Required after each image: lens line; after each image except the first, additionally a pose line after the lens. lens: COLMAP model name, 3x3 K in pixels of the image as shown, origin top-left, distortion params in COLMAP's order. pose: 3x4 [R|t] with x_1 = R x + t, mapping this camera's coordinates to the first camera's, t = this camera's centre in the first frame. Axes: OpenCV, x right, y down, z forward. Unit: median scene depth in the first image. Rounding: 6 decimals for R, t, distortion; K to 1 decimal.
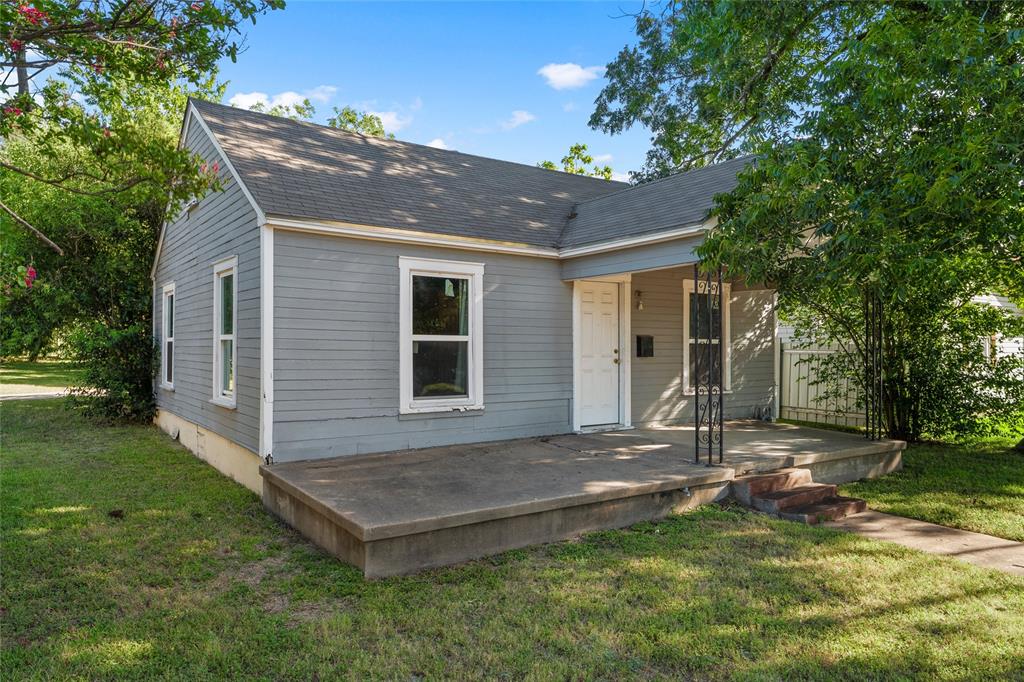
lens RADIAL K [[700.9, 0, 518.0], [0, 700.9, 341.7], [0, 0, 1]] dist [0.002026, -0.002964]
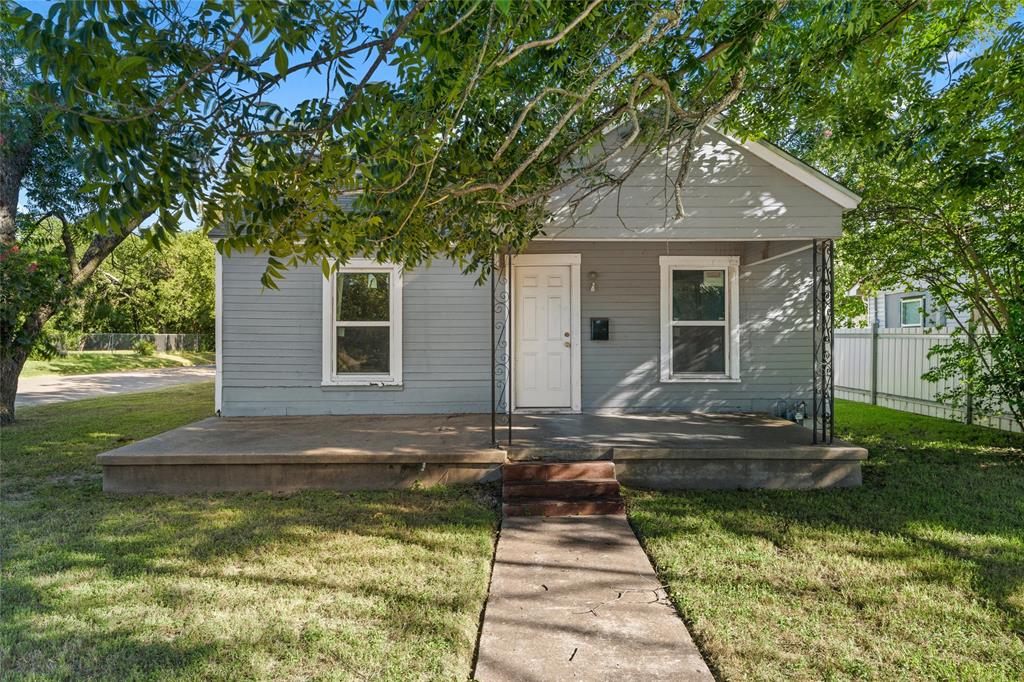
lens RADIAL K [[637.4, 0, 518.7], [0, 637.4, 346.0], [0, 0, 1]] dist [-0.002864, -0.000105]
pose [[0.816070, -0.005701, -0.577925, 0.695862], [0.009306, 0.999951, 0.003276, 0.029908], [0.577878, -0.008051, 0.816083, 0.258686]]
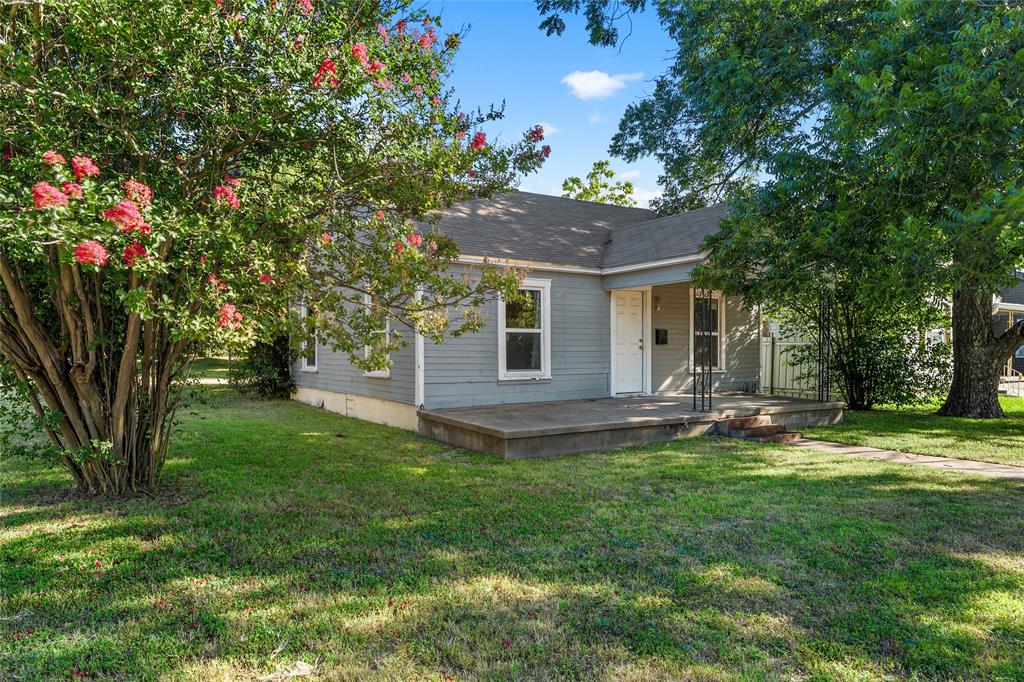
lens RADIAL K [[700.9, 0, 523.1], [0, 700.9, 369.3], [0, 0, 1]] dist [0.002026, -0.002964]
pose [[0.999805, -0.005785, -0.018876, -0.079142], [0.006442, 0.999370, 0.034909, 0.023875], [0.018662, -0.035024, 0.999212, -0.467448]]
